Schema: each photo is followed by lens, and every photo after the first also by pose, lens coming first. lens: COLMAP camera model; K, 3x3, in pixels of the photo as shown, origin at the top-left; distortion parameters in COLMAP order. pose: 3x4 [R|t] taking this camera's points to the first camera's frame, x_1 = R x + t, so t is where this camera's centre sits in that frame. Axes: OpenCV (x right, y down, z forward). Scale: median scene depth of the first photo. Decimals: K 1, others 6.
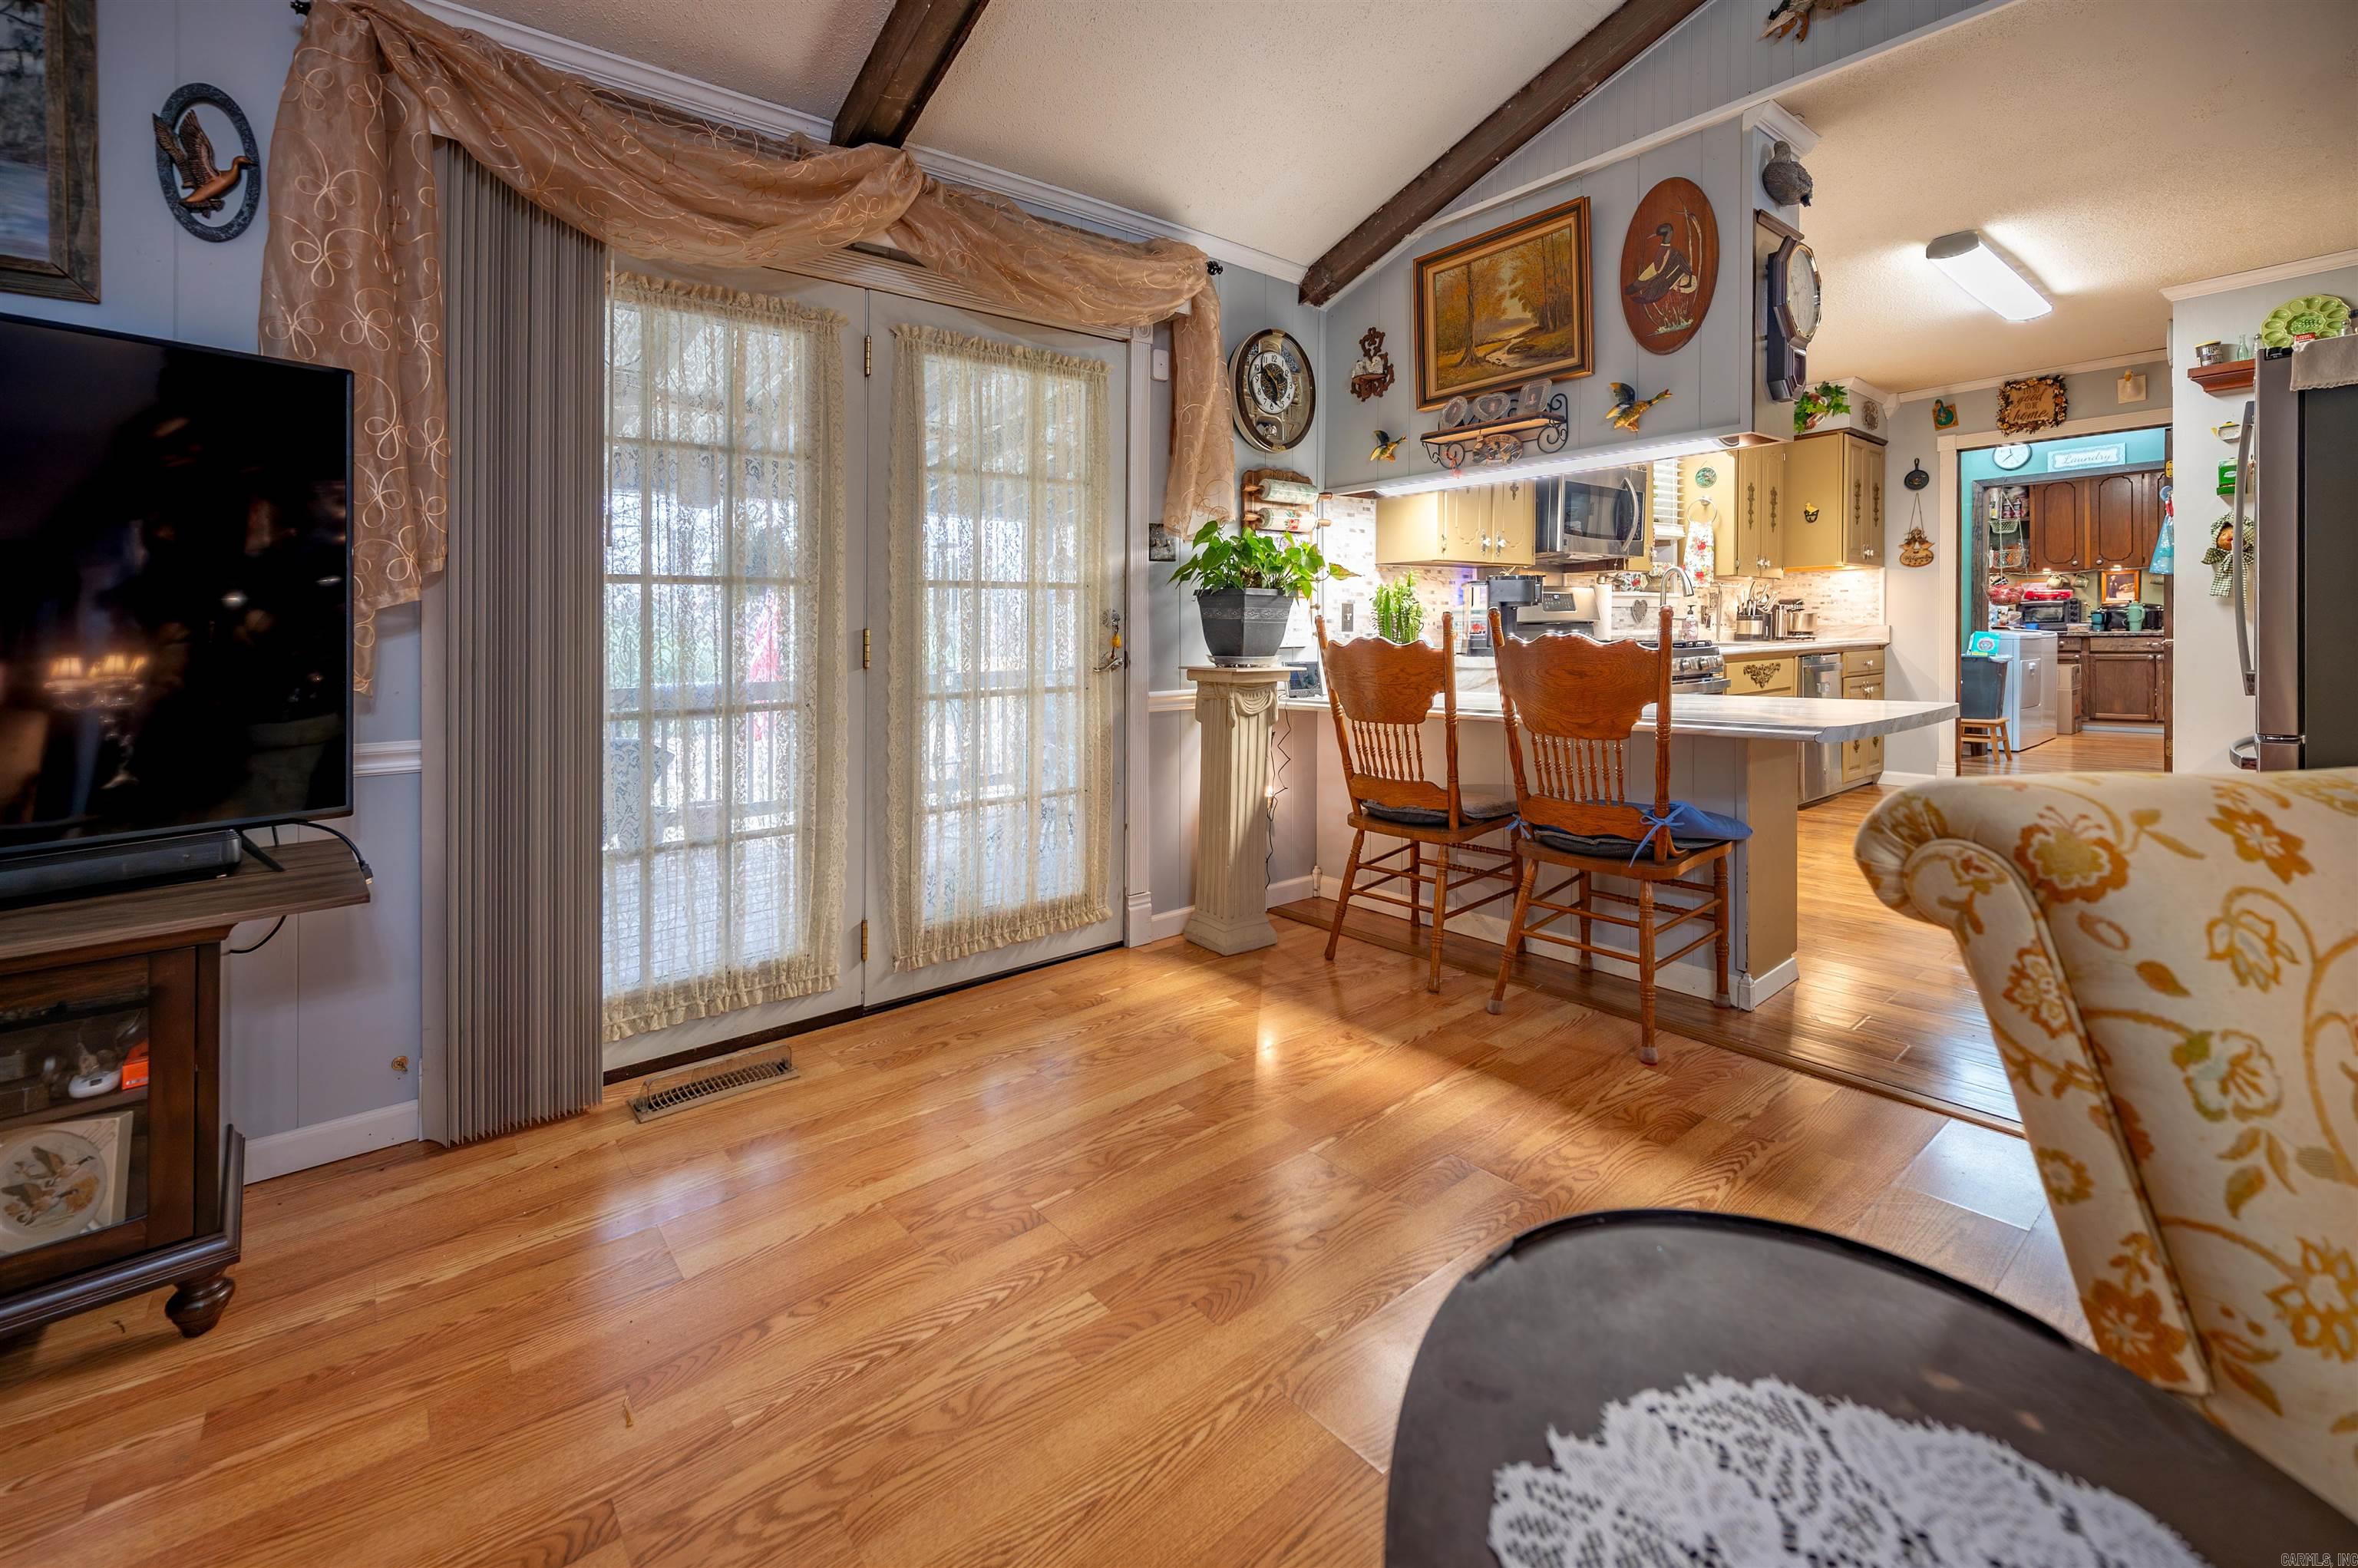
lens RADIAL K [[978.1, 0, 1168.3], [0, 978.1, 682.8], [0, 0, 1]] dist [0.000444, -0.000508]
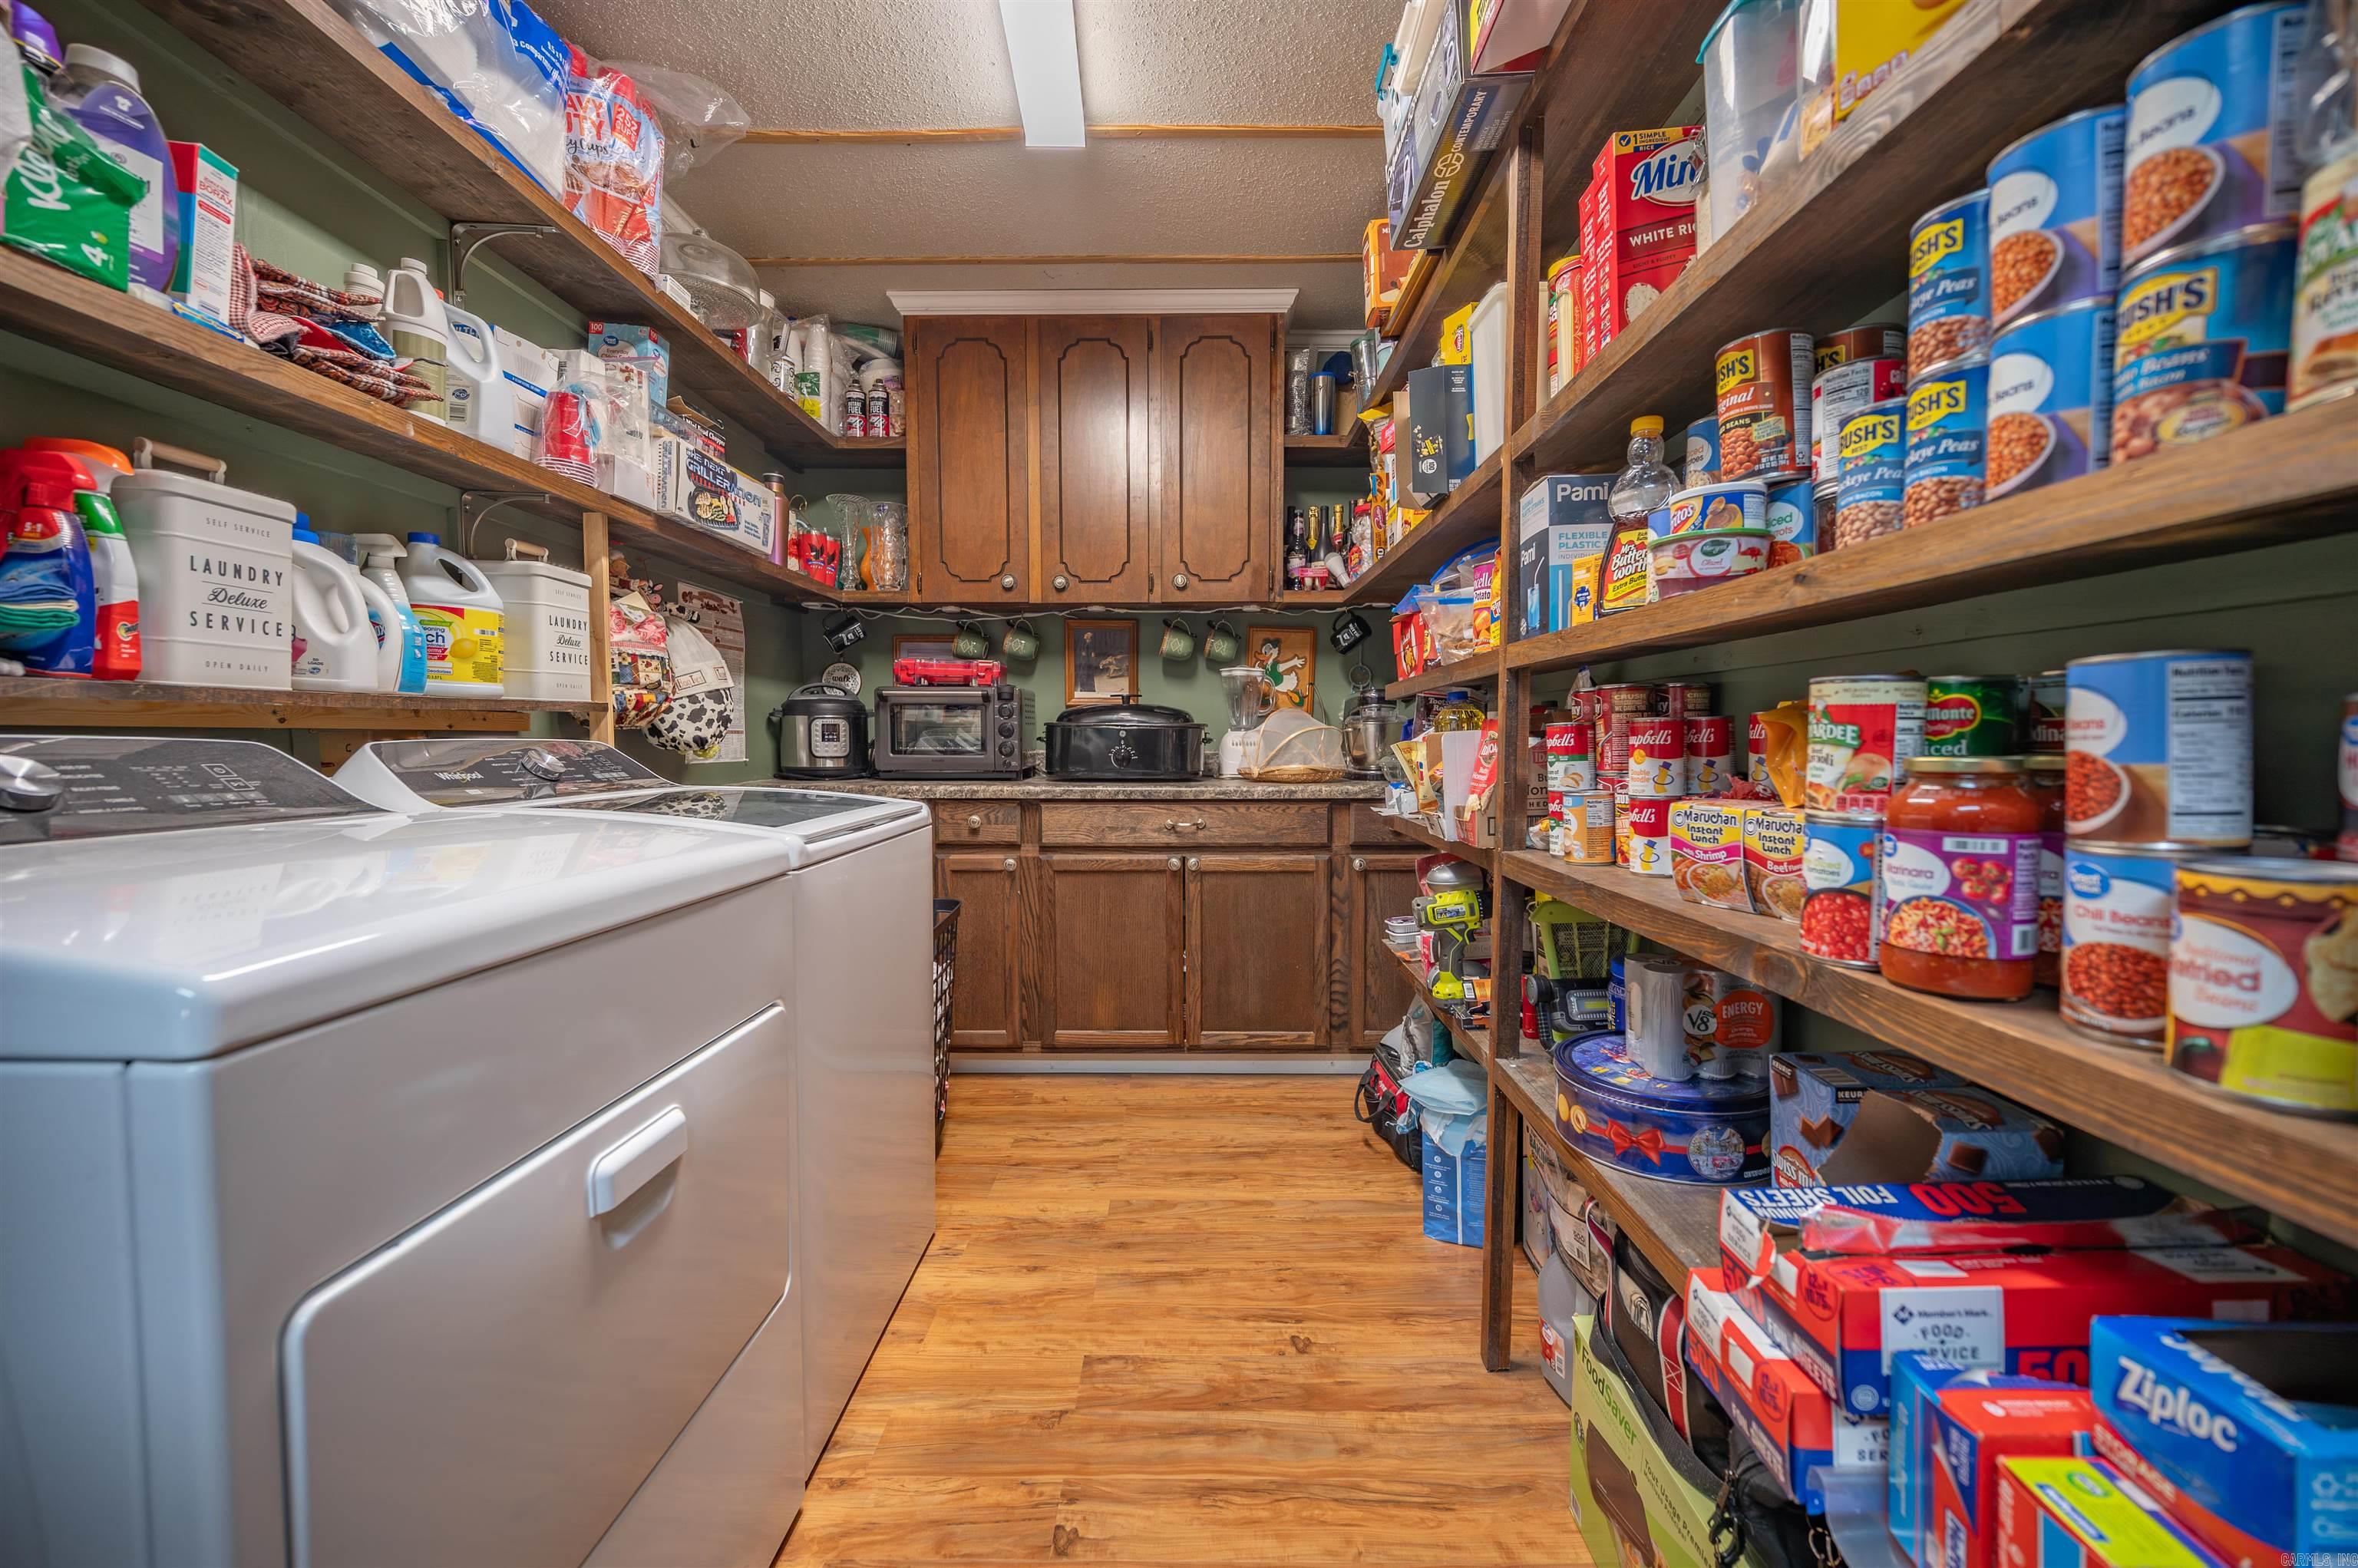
lens RADIAL K [[978.1, 0, 1184.1], [0, 978.1, 772.3], [0, 0, 1]] dist [0.000444, -0.000508]
pose [[0.632959, 0.002979, 0.774179, 0.728819], [0.010776, 0.999862, -0.012658, -0.052390], [-0.774110, 0.016355, 0.632840, 0.765490]]
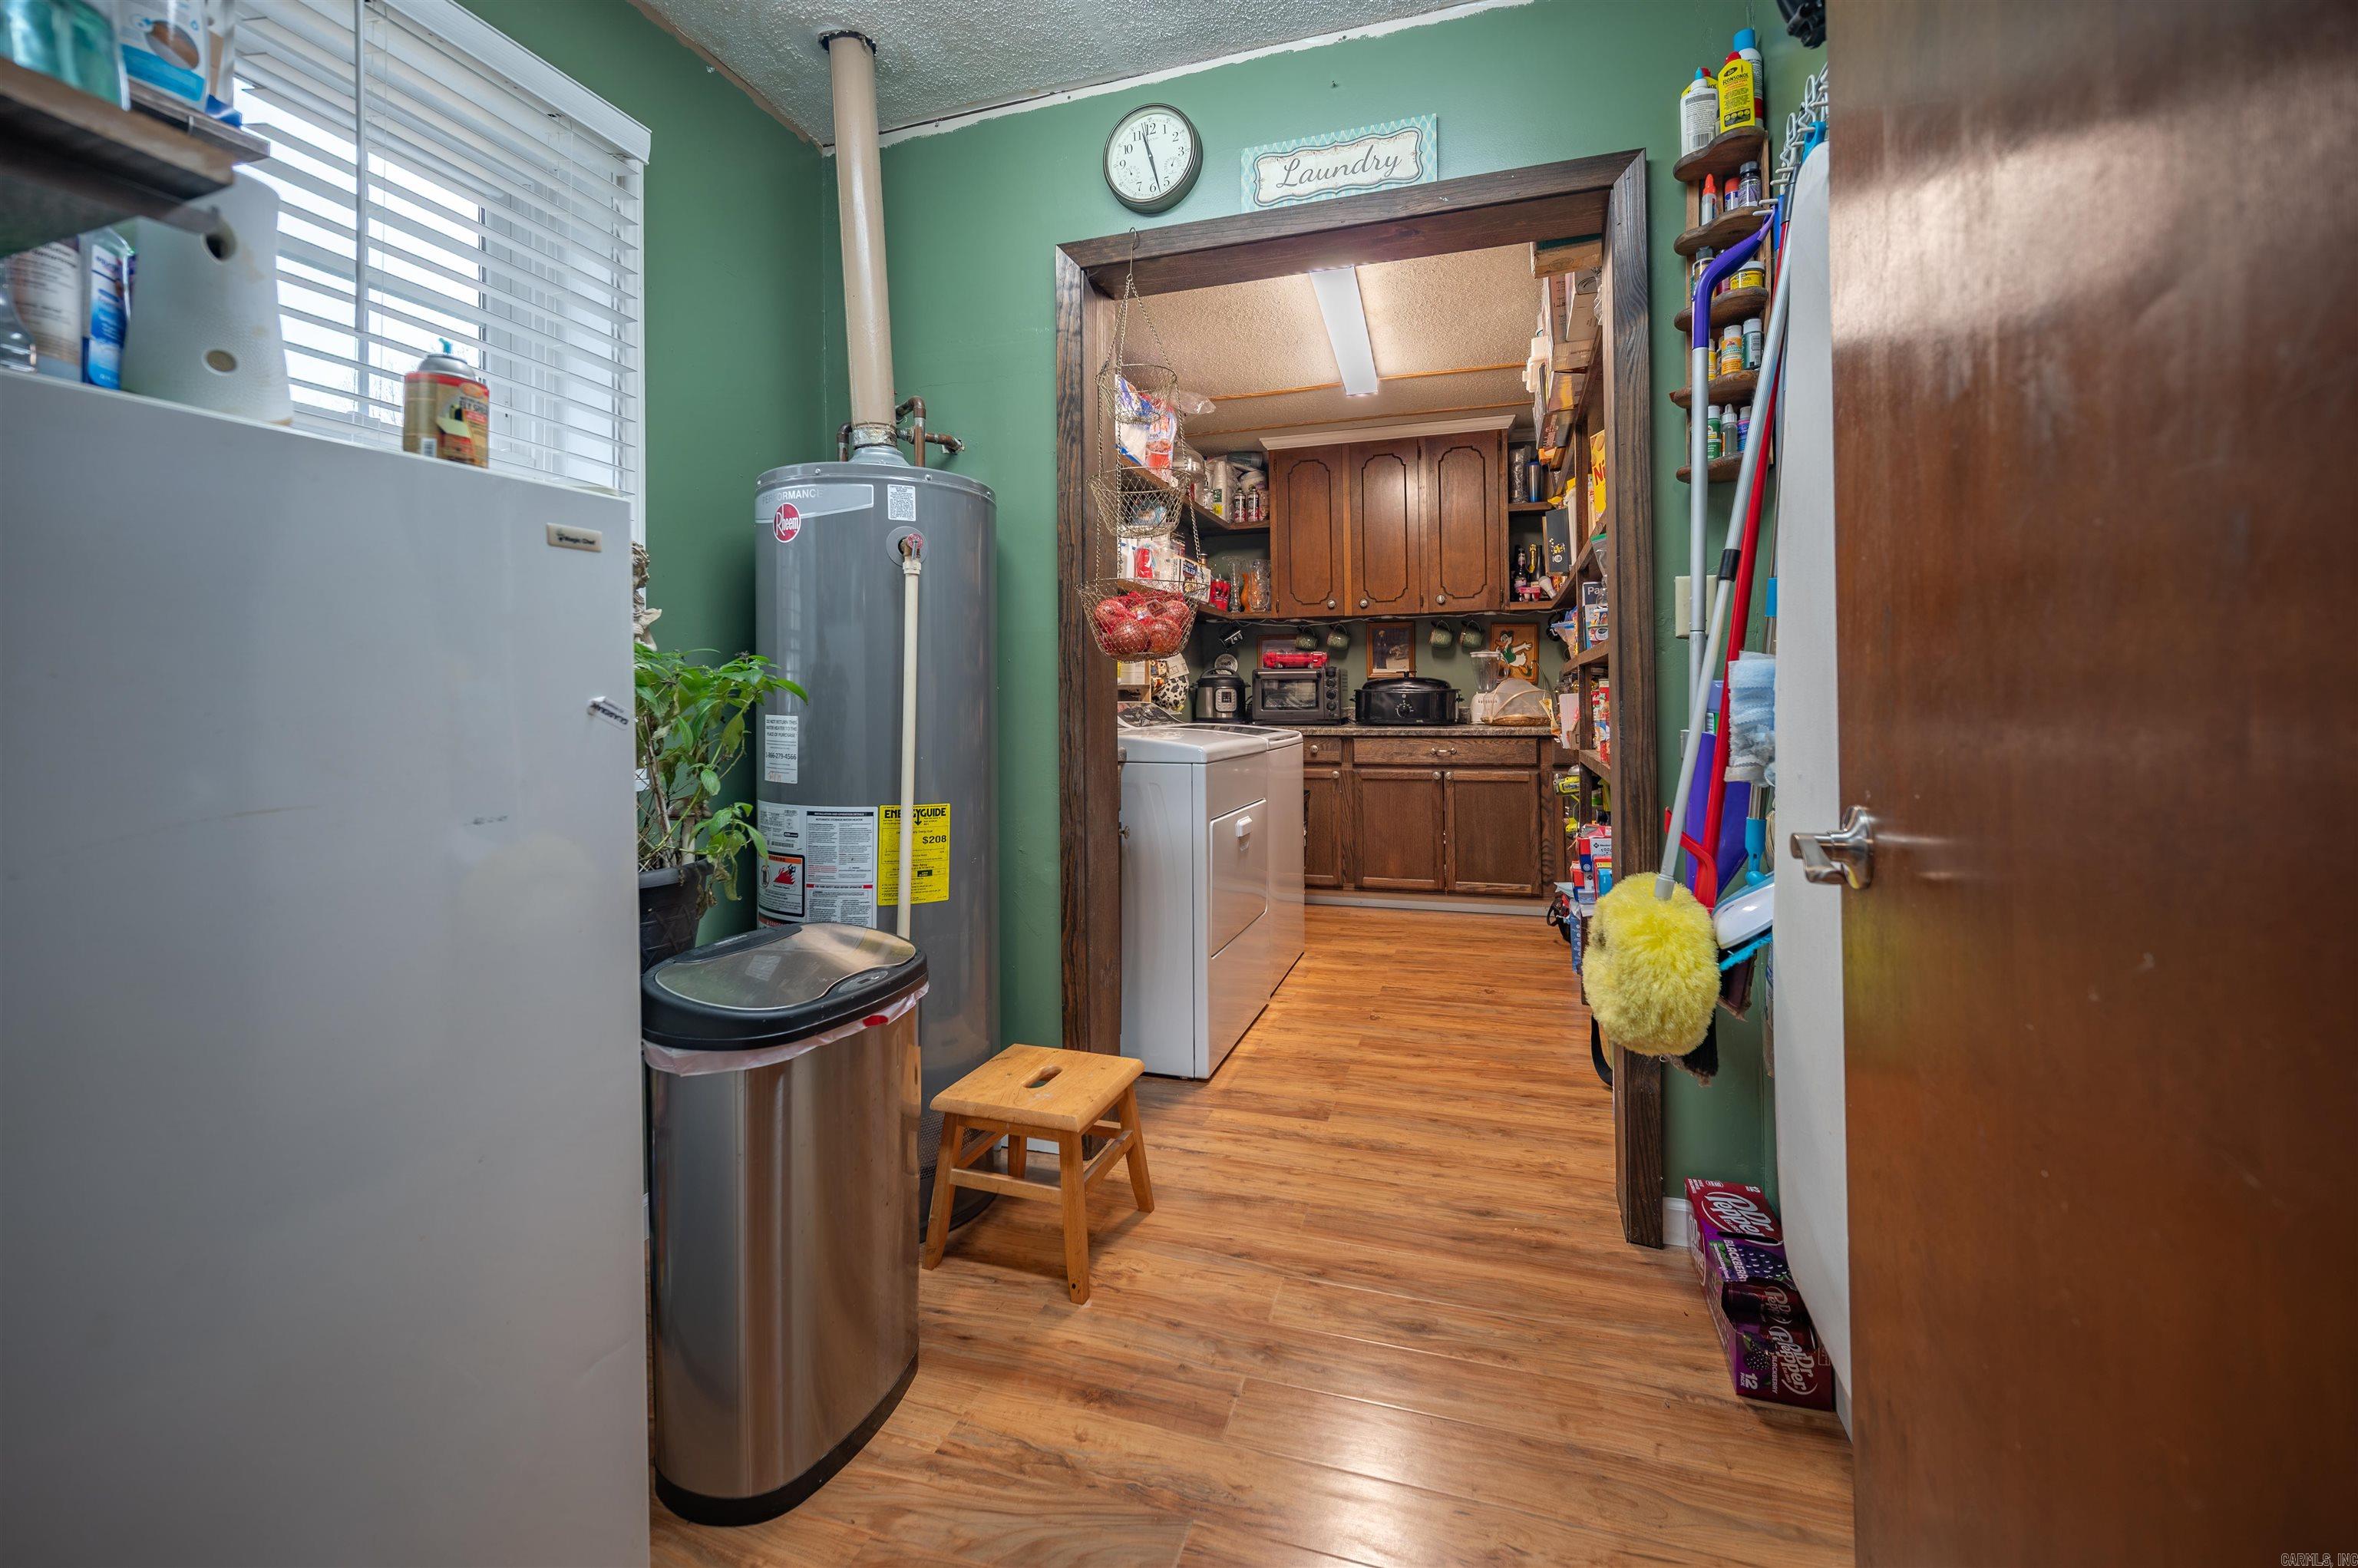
lens RADIAL K [[978.1, 0, 1163.8], [0, 978.1, 693.0], [0, 0, 1]] dist [0.000444, -0.000508]
pose [[0.843623, 0.025853, 0.536313, 0.567646], [0.005423, 0.998379, -0.056659, -0.041459], [-0.536908, 0.050707, 0.842116, 0.604256]]
